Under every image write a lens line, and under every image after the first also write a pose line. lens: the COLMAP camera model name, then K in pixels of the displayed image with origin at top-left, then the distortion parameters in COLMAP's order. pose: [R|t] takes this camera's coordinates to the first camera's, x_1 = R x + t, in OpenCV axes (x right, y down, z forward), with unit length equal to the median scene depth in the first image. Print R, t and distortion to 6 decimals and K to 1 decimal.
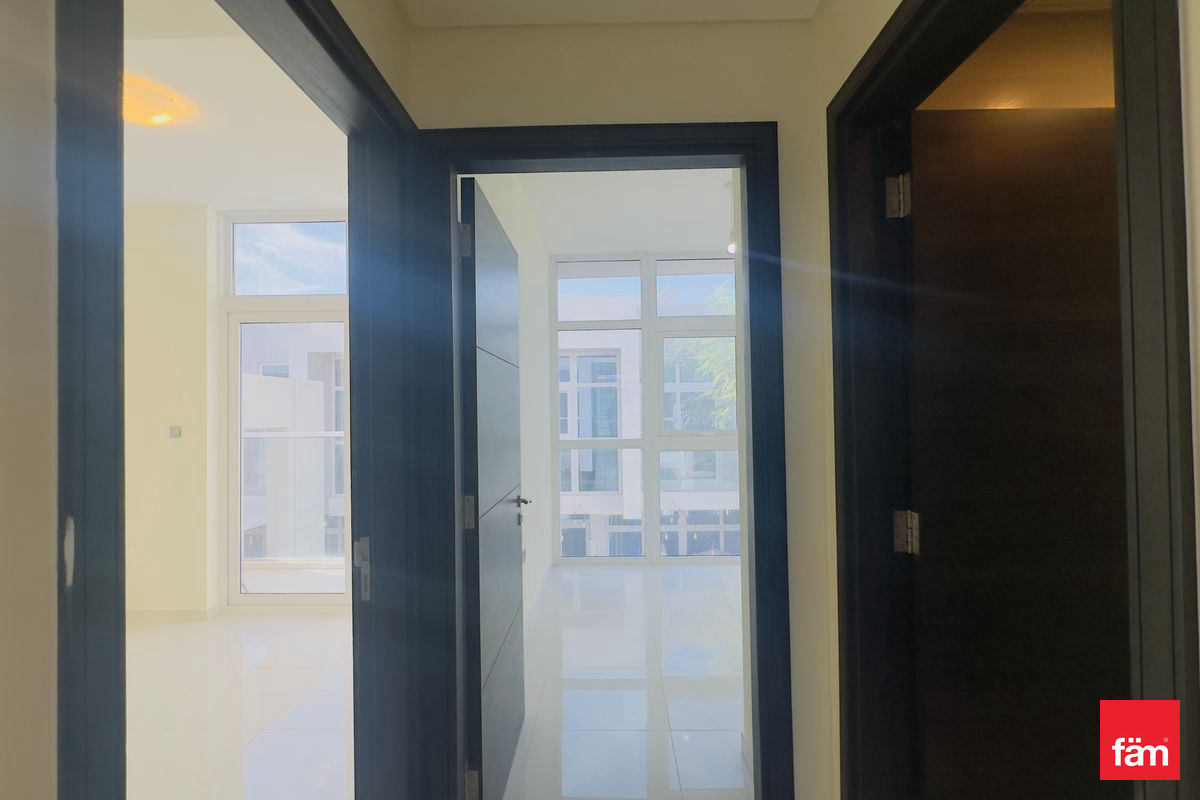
lens RADIAL K [[570.3, 0, 596.9], [0, 570.3, 401.9], [0, 0, 1]] dist [-0.005801, 0.001137]
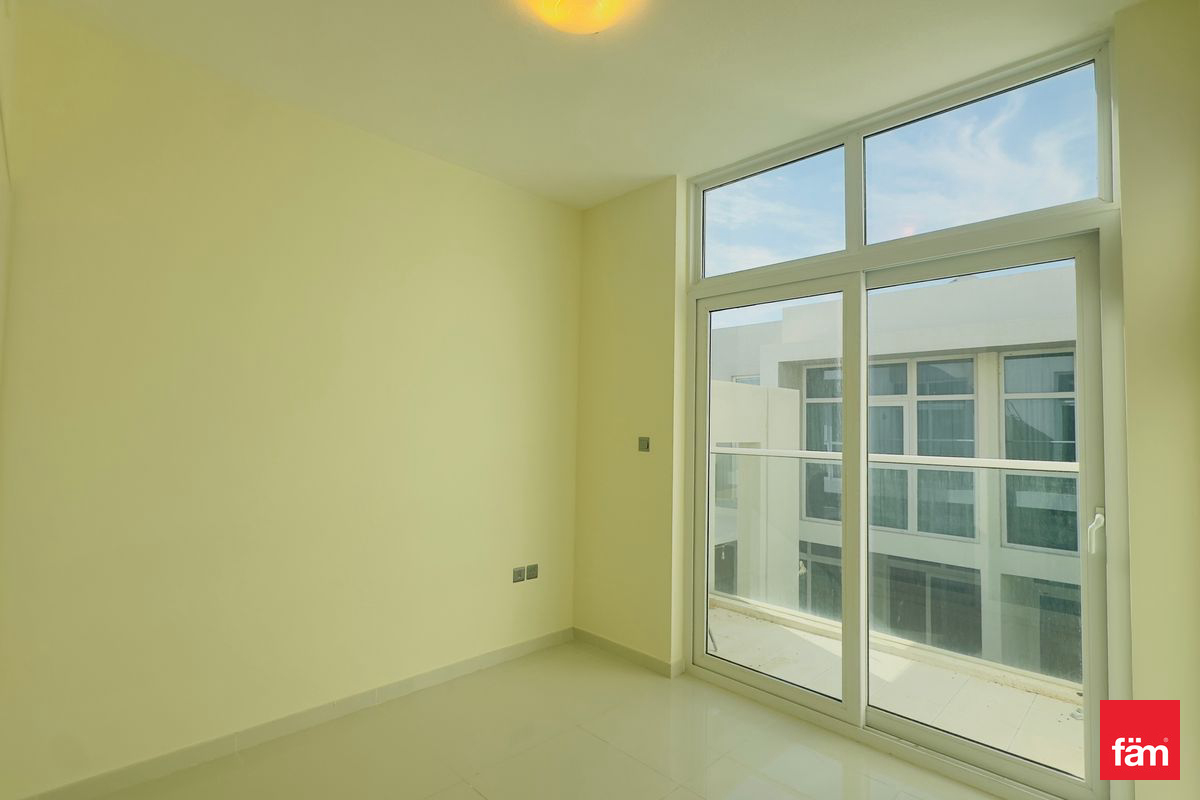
lens RADIAL K [[570.3, 0, 596.9], [0, 570.3, 401.9], [0, 0, 1]] dist [-0.005801, 0.001137]
pose [[0.718189, -0.008477, -0.695797, -0.176576], [-0.012953, 0.999590, -0.025547, 0.010997], [0.695728, 0.027360, 0.717784, 0.304562]]
